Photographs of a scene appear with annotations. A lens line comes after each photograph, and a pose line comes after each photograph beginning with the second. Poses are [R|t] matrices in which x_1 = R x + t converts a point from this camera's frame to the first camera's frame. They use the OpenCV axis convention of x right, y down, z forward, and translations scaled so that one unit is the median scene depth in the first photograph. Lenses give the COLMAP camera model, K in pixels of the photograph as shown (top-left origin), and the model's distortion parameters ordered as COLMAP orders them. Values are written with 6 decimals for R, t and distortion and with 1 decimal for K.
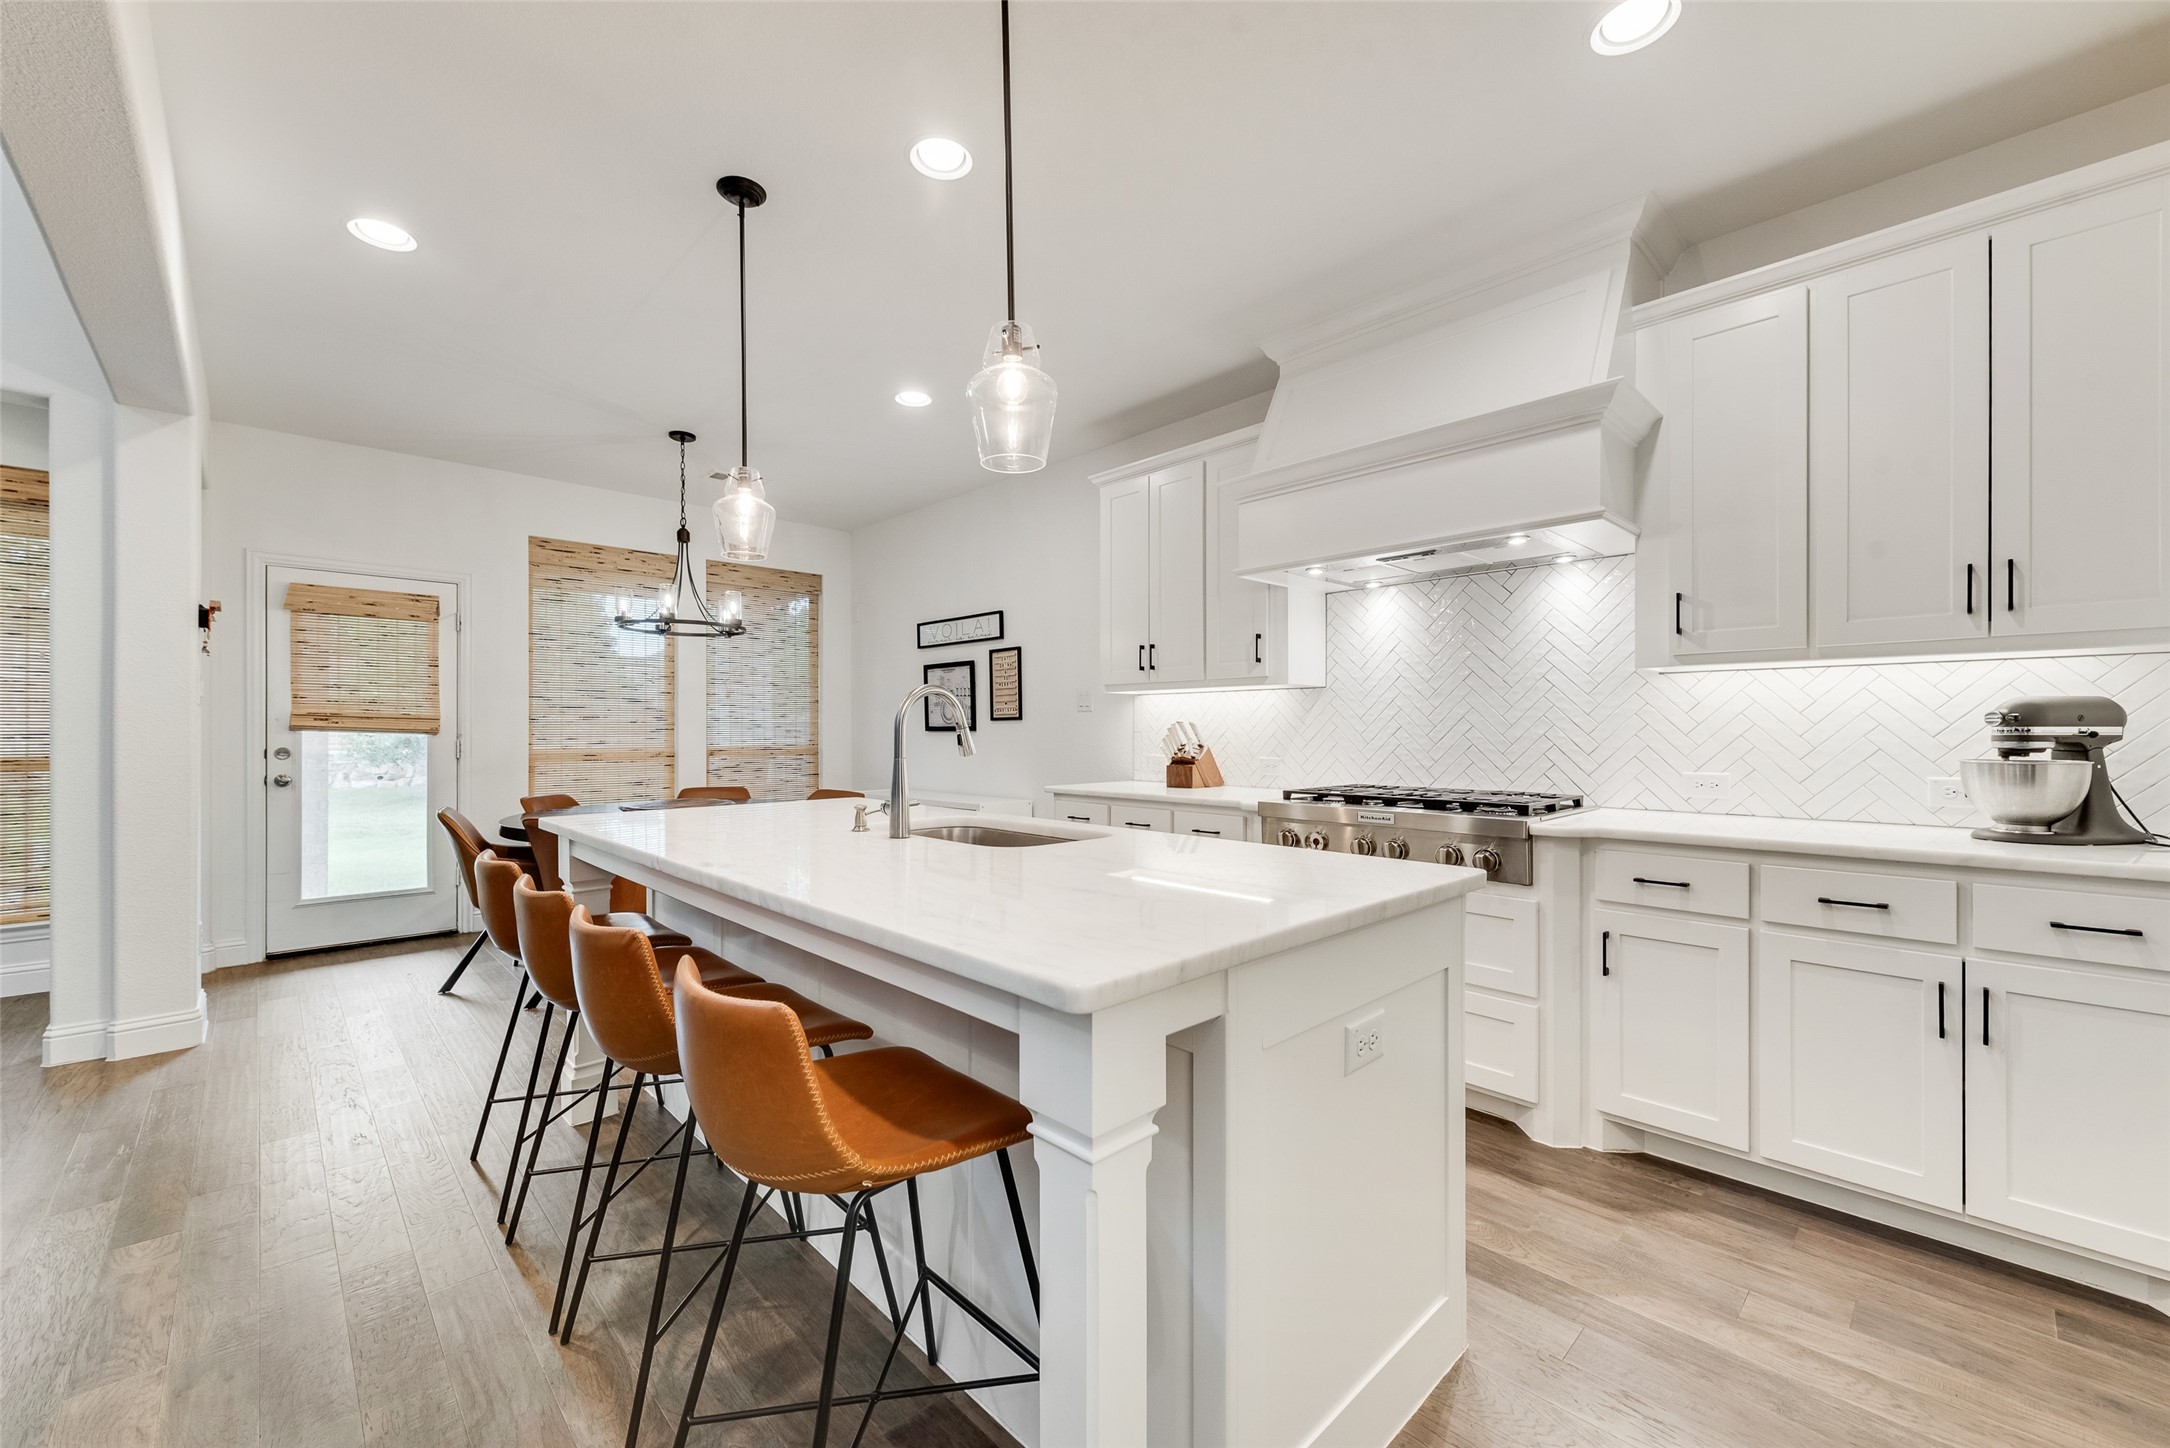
lens RADIAL K [[857.4, 0, 1081.0], [0, 857.4, 731.3], [0, 0, 1]] dist [-0.000066, -0.000363]
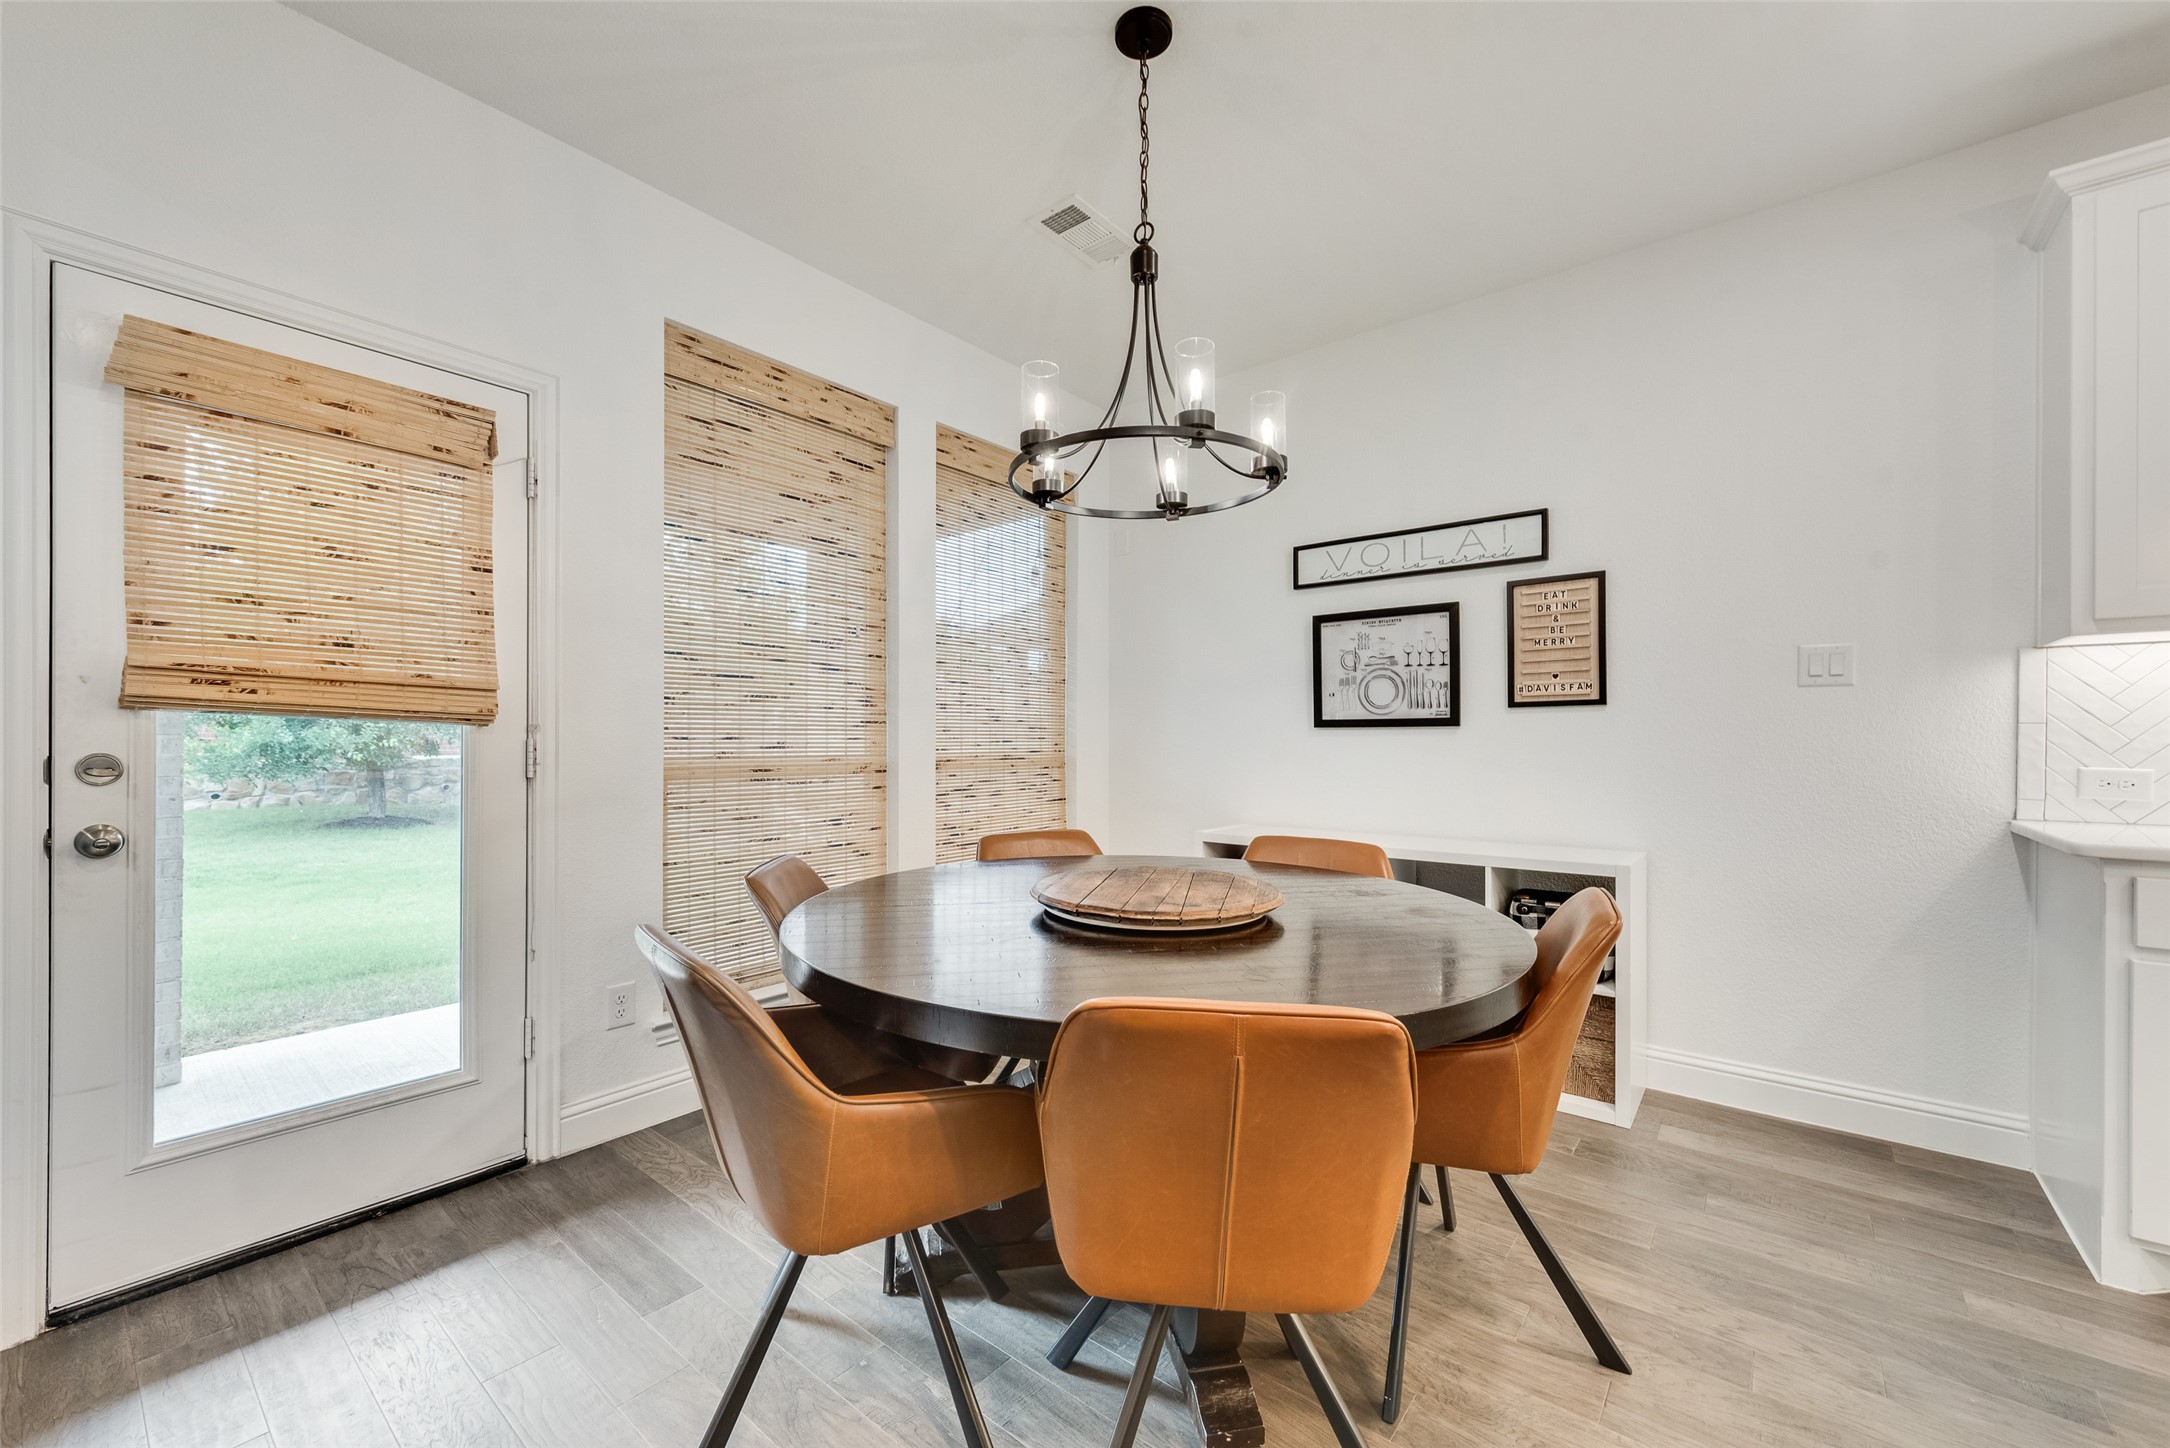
lens RADIAL K [[856.2, 0, 1077.3], [0, 856.2, 740.6], [0, 0, 1]] dist [0.002843, -0.000338]
pose [[0.993152, 0.002006, 0.116812, -0.549311], [-0.001925, 0.999998, -0.000808, 0.012701], [-0.116814, 0.000578, 0.993154, 0.575405]]
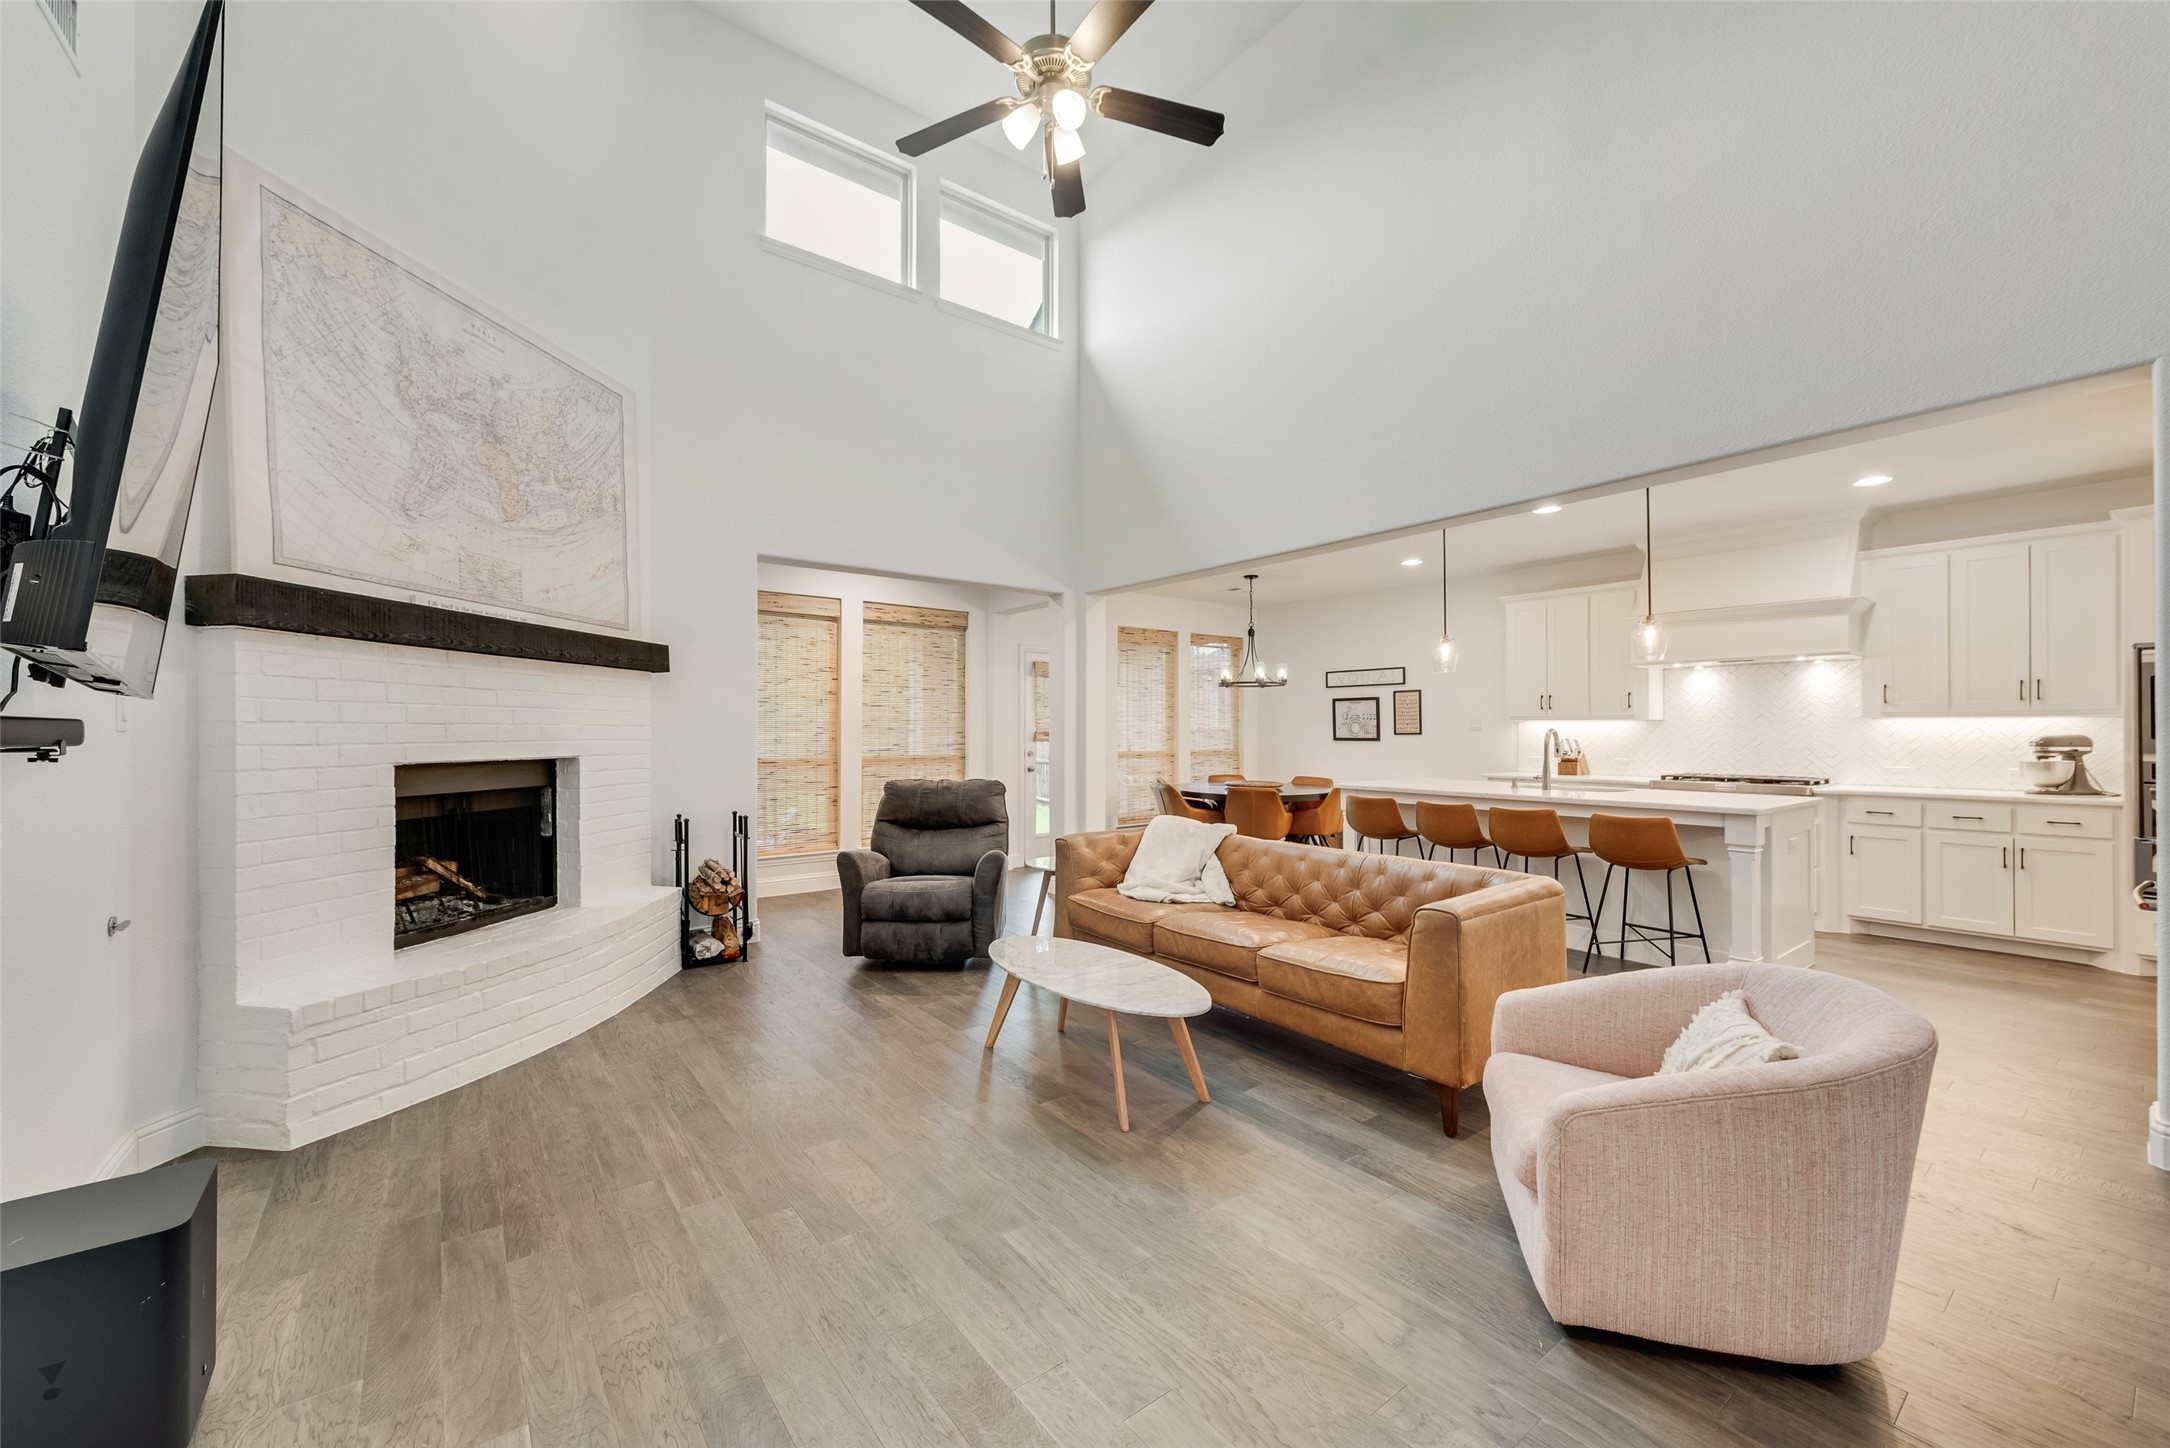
lens RADIAL K [[846.8, 0, 1078.1], [0, 846.8, 726.9], [0, 0, 1]] dist [0.007588, -0.002518]
pose [[0.993642, -0.000647, -0.112587, -0.626372], [0.000042, 0.999986, -0.005374, -0.022786], [0.112589, 0.005335, 0.993627, -0.788353]]
